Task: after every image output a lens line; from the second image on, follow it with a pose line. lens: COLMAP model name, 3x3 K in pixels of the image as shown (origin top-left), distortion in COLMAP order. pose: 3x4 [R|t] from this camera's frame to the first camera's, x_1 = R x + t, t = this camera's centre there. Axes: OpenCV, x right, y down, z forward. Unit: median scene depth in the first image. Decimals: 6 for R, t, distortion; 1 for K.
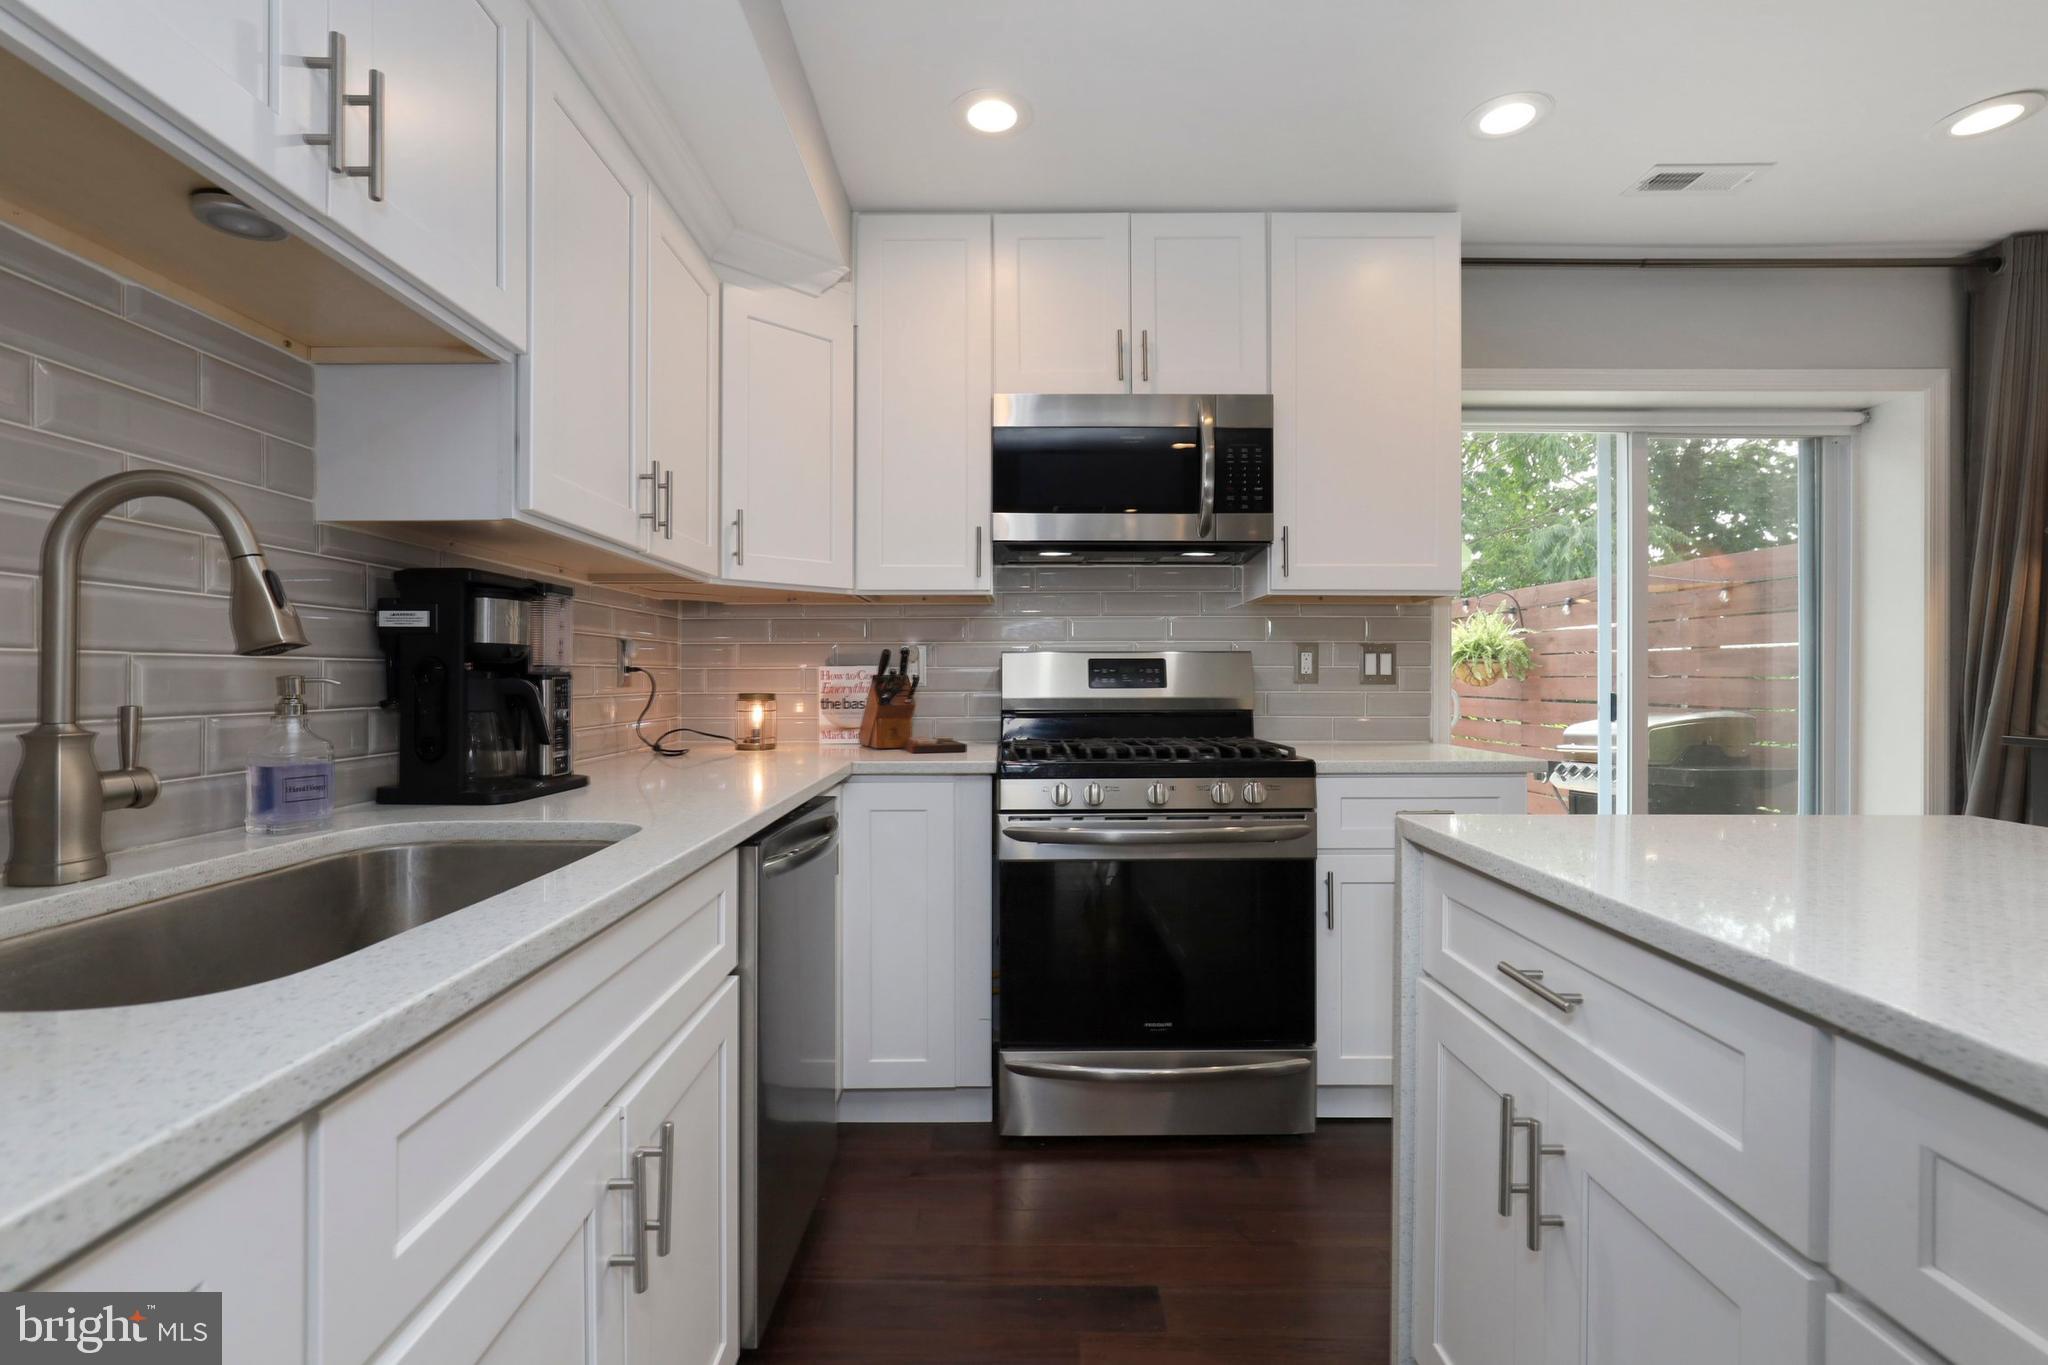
lens RADIAL K [[925.9, 0, 1017.8], [0, 925.9, 680.4], [0, 0, 1]] dist [-0.017903, 0.007876]
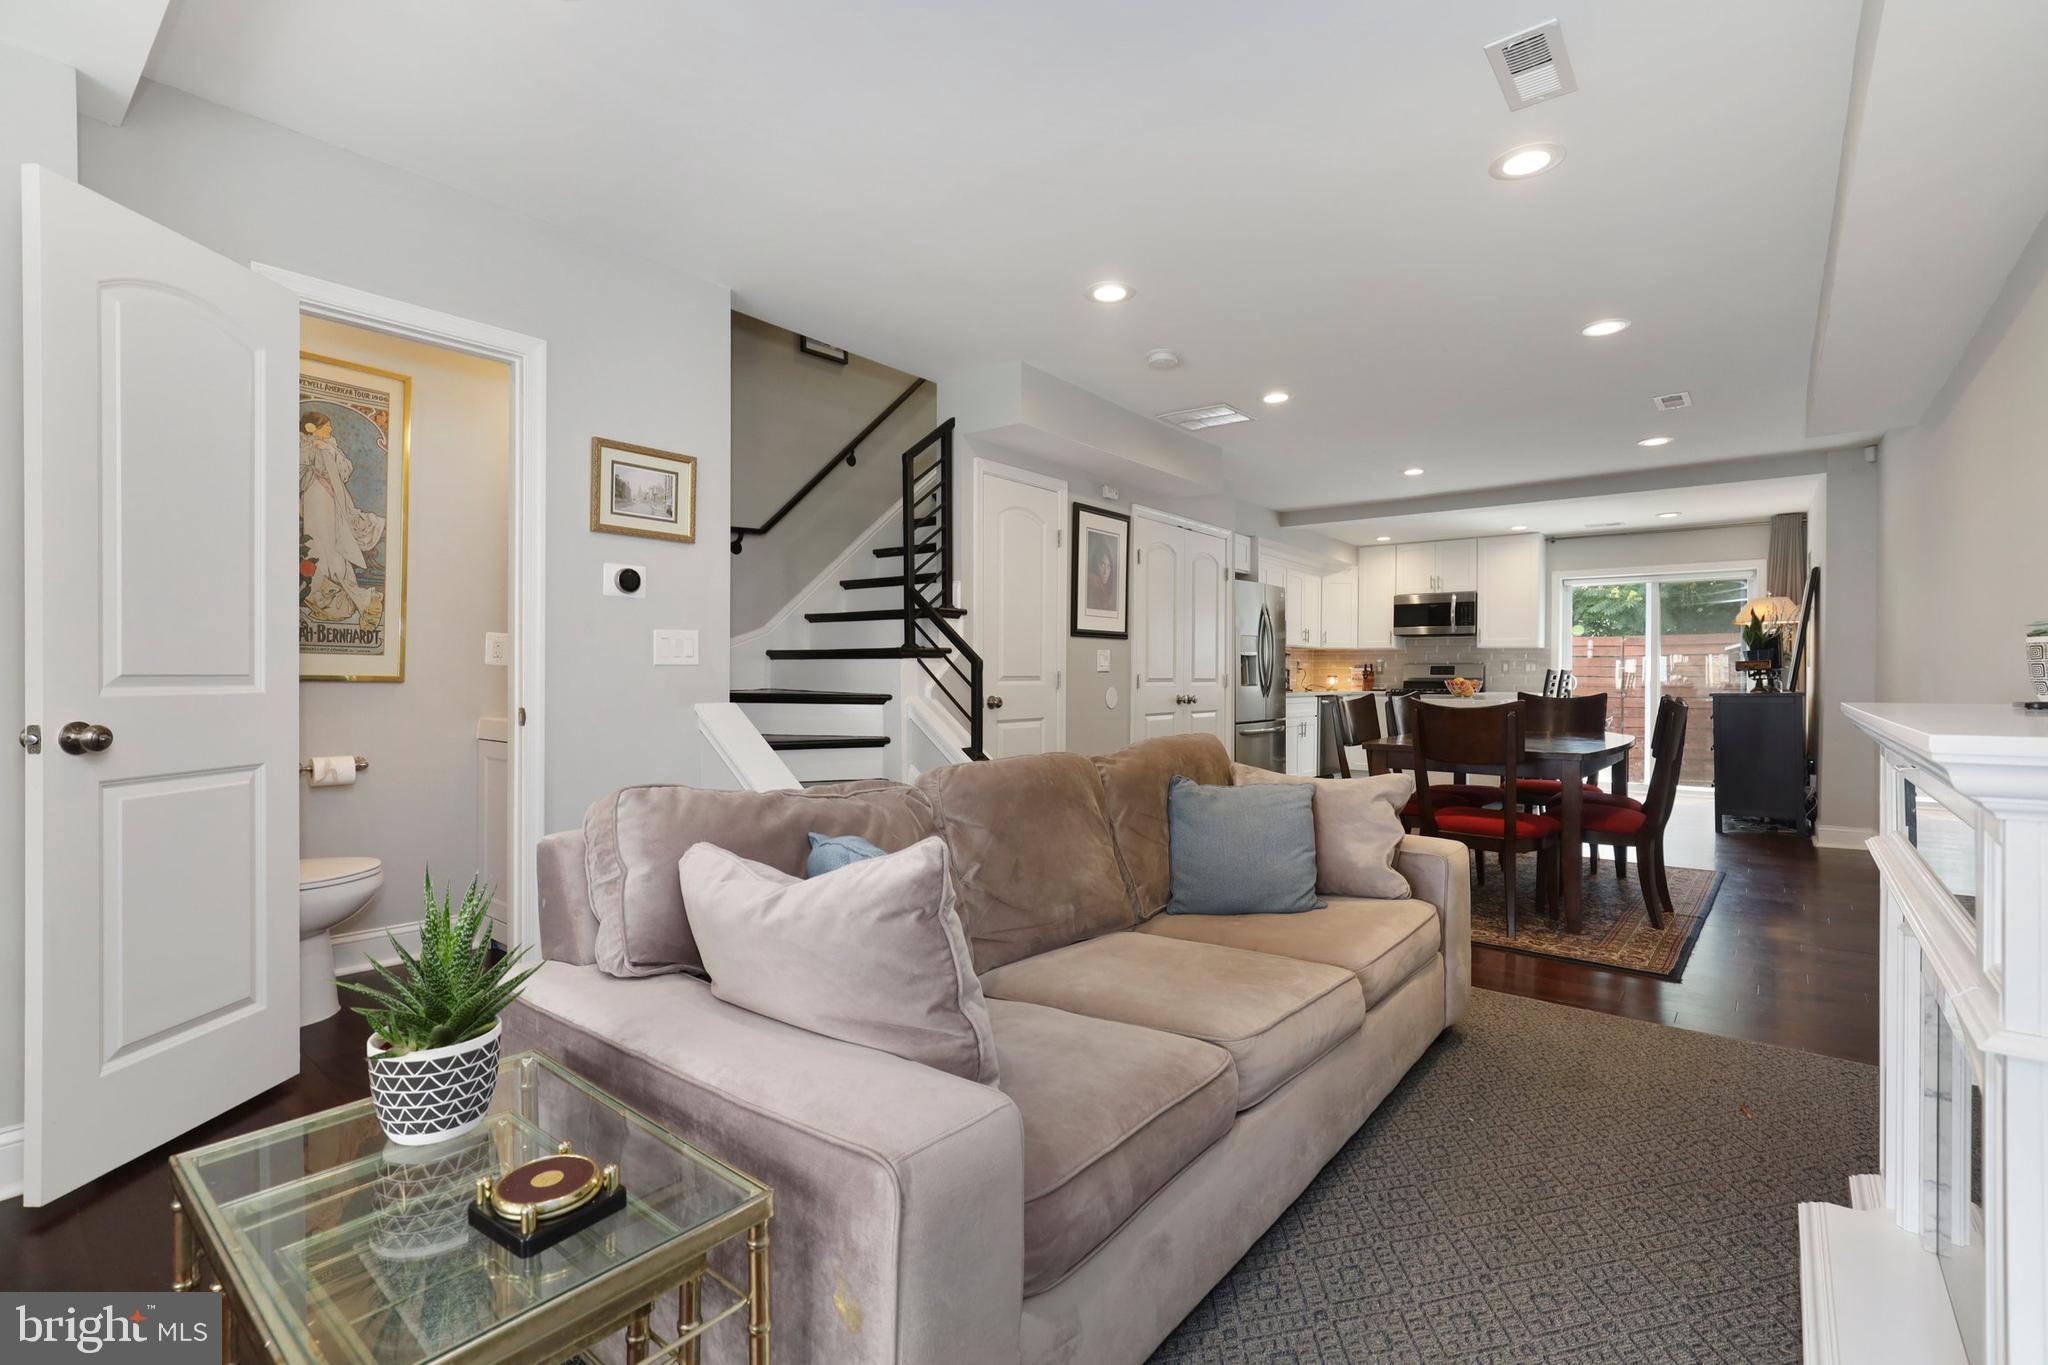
lens RADIAL K [[925.9, 0, 1020.7], [0, 925.9, 677.1], [0, 0, 1]] dist [-0.017903, 0.007876]
pose [[0.780235, 0.007820, -0.625438, 1.157907], [-0.007995, 0.999965, 0.002528, 0.022419], [0.625436, 0.003028, 0.780270, -2.919351]]
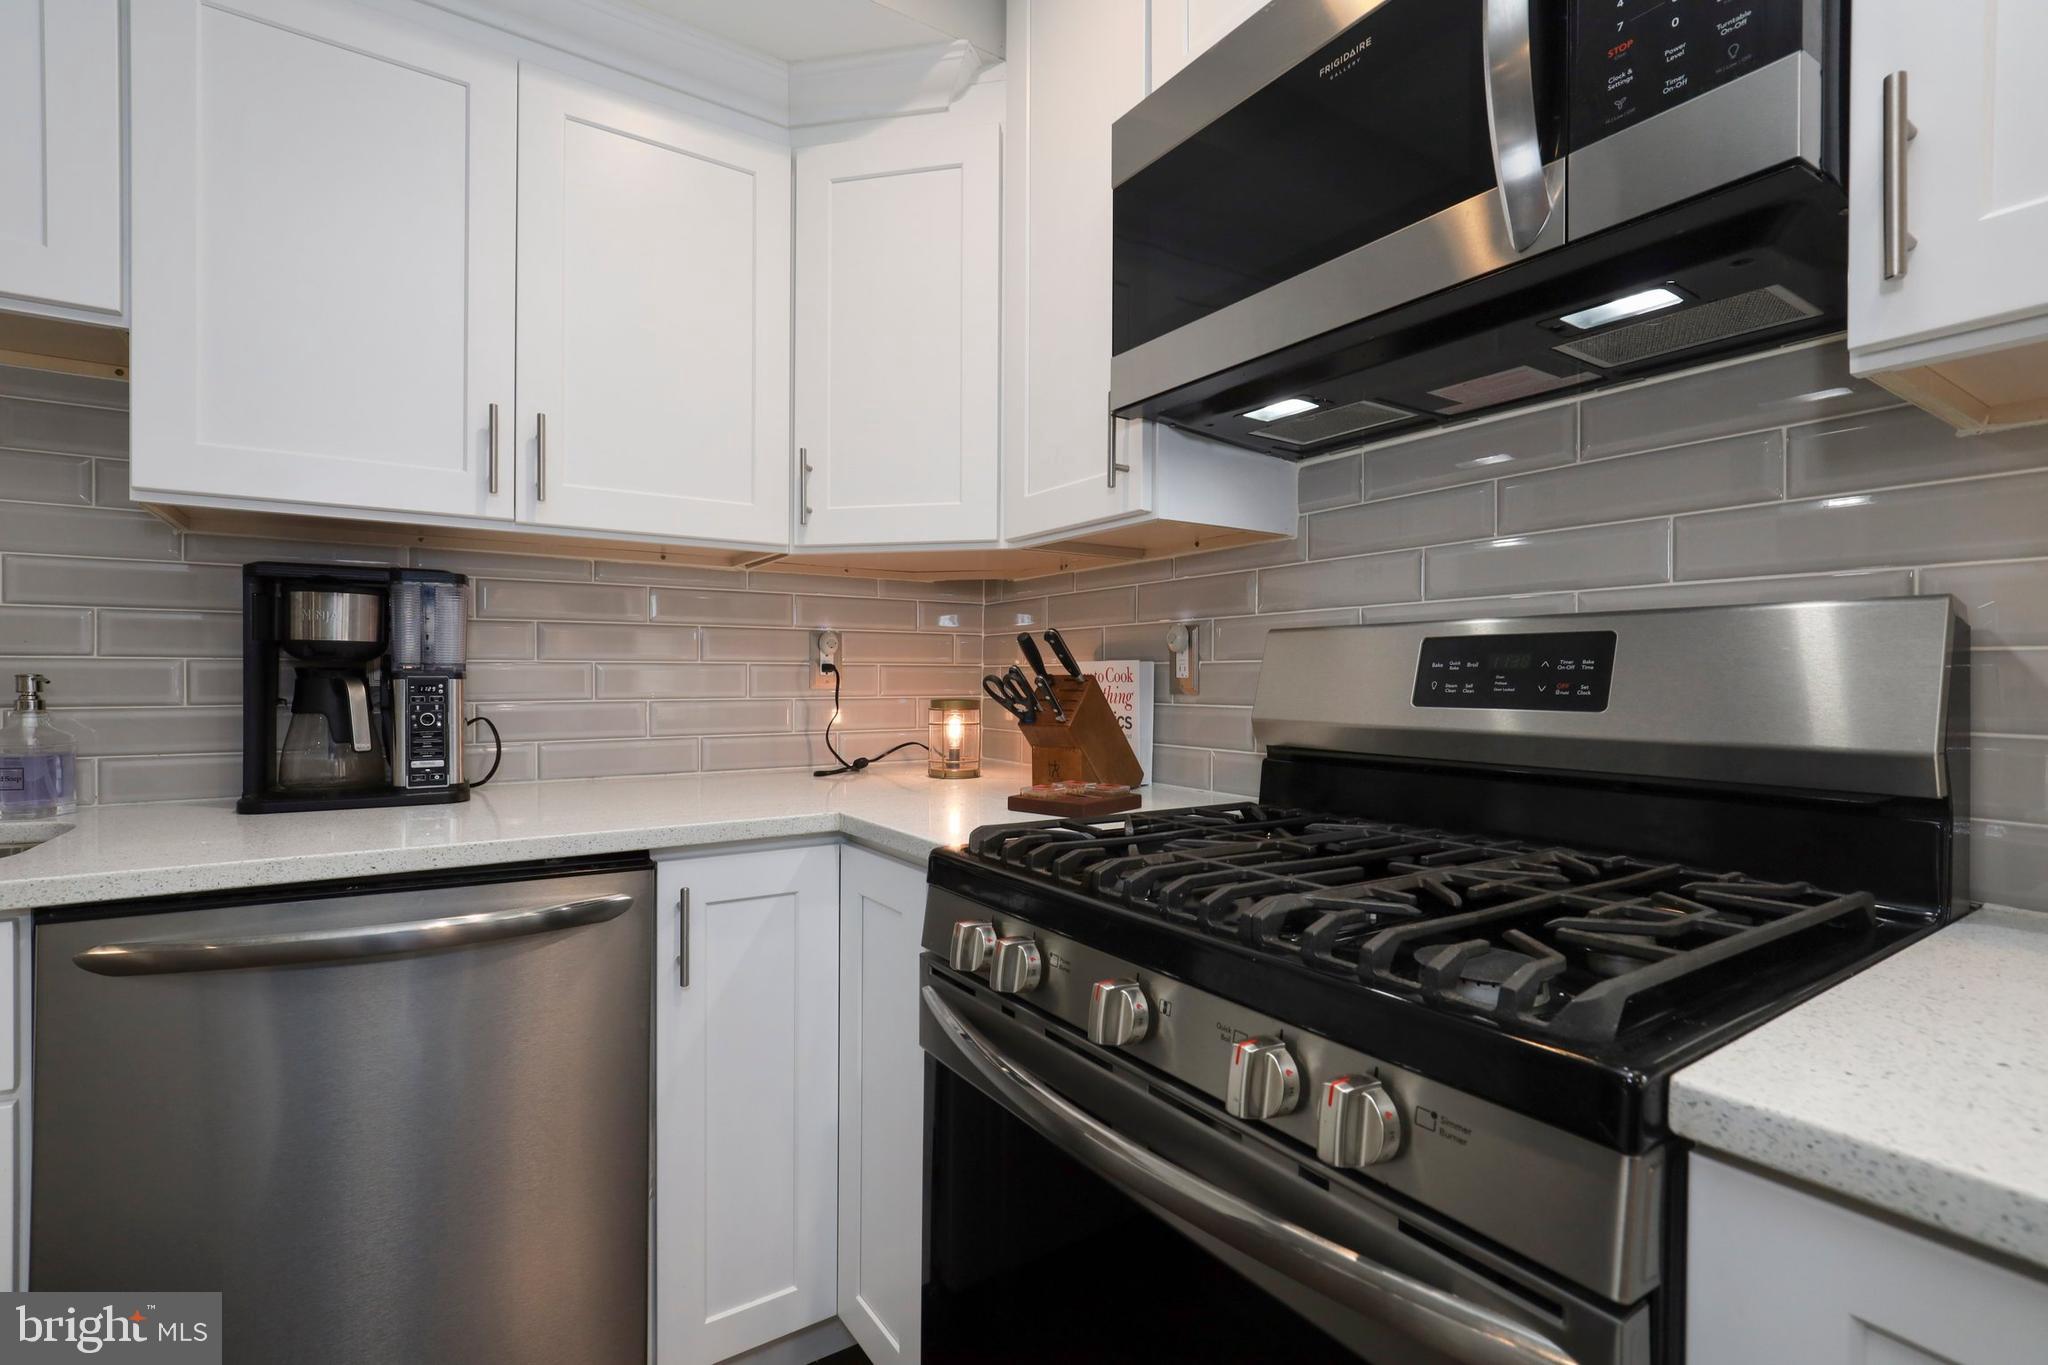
lens RADIAL K [[925.9, 0, 1012.8], [0, 925.9, 681.2], [0, 0, 1]] dist [-0.017903, 0.007876]
pose [[0.546218, 0.007024, -0.837613, 0.379285], [-0.005379, 0.999974, 0.004878, -0.004615], [0.837626, 0.001841, 0.546242, 0.692262]]
